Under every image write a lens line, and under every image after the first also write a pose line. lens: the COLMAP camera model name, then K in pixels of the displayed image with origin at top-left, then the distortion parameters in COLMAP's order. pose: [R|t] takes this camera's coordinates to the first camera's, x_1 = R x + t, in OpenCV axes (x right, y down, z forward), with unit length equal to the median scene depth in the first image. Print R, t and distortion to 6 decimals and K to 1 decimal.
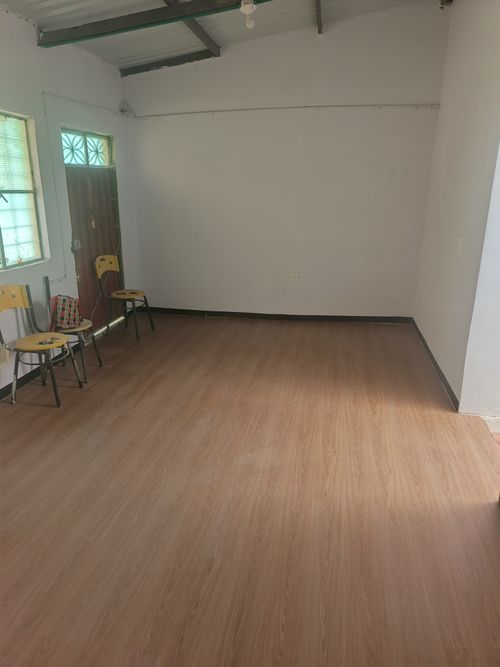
lens RADIAL K [[470.3, 0, 250.0], [0, 470.3, 333.5], [0, 0, 1]] dist [0.066031, -0.081430]
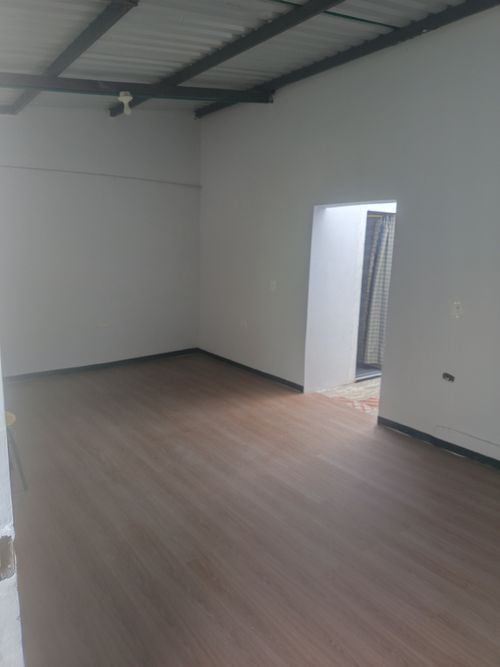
lens RADIAL K [[470.3, 0, 250.0], [0, 470.3, 333.5], [0, 0, 1]] dist [0.066031, -0.081430]
pose [[0.675792, -0.128401, 0.725822, -0.809360], [0.206050, 0.978361, -0.018770, -0.028914], [-0.707707, 0.162241, 0.687626, 0.071160]]
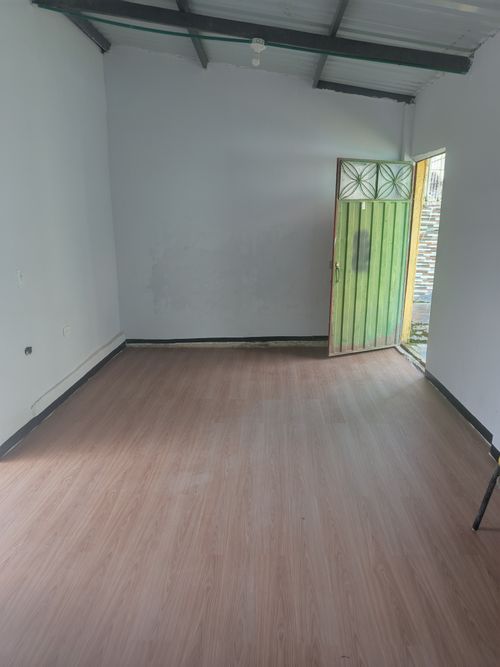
lens RADIAL K [[470.3, 0, 250.0], [0, 470.3, 333.5], [0, 0, 1]] dist [0.066031, -0.081430]
pose [[-0.990402, 0.030483, -0.134814, 0.014208], [-0.045248, 0.850125, 0.524634, -0.495283], [0.130601, 0.525699, -0.840586, 1.561699]]
